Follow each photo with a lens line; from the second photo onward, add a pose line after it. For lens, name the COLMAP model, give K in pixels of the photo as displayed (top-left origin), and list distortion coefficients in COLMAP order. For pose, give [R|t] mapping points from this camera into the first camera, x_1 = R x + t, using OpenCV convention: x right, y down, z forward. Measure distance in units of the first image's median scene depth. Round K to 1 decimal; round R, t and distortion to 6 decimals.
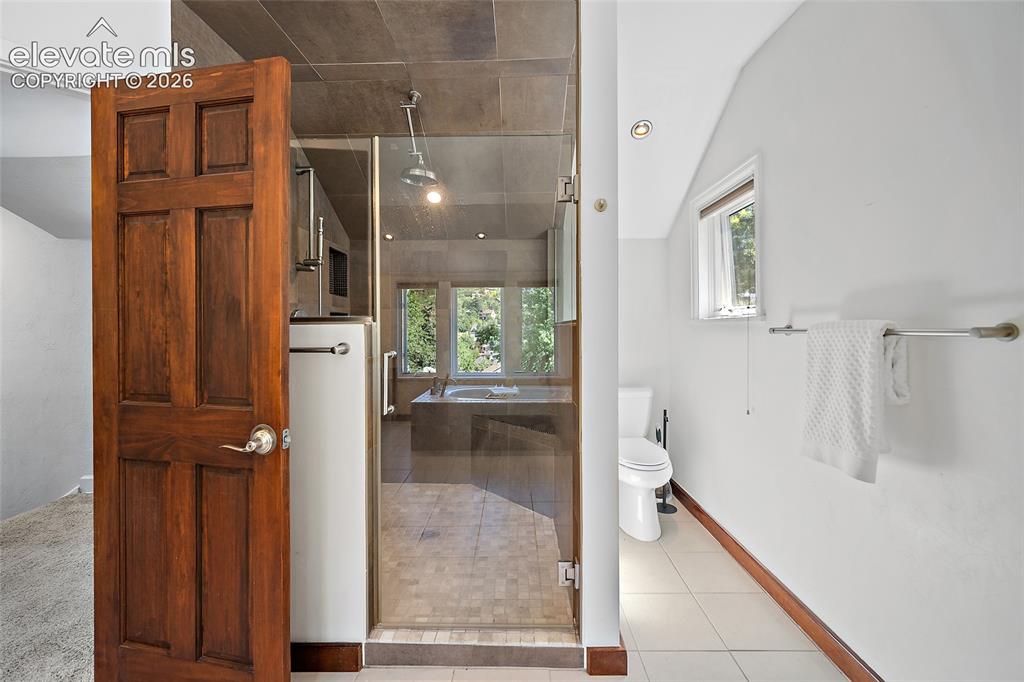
lens RADIAL K [[403.5, 0, 510.8], [0, 403.5, 331.6], [0, 0, 1]] dist [-0.004290, 0.001052]
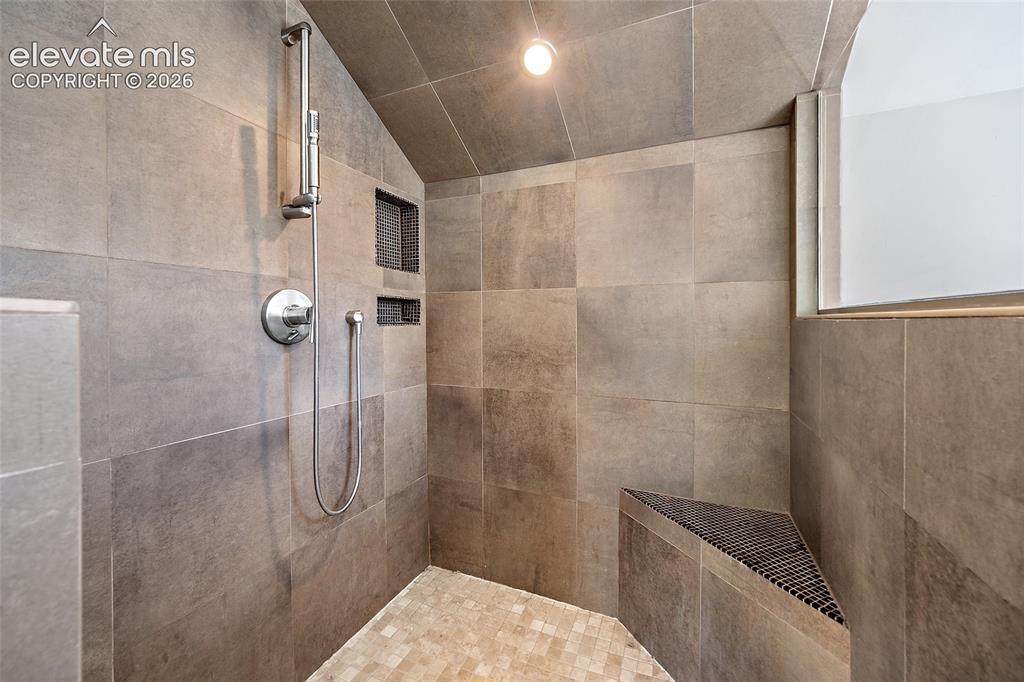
lens RADIAL K [[403.5, 0, 516.9], [0, 403.5, 319.8], [0, 0, 1]] dist [-0.004290, 0.001052]
pose [[0.927298, -0.001778, -0.374320, -0.026054], [-0.001954, 0.999952, -0.009591, -0.006762], [0.374319, 0.009625, 0.927250, 0.486639]]
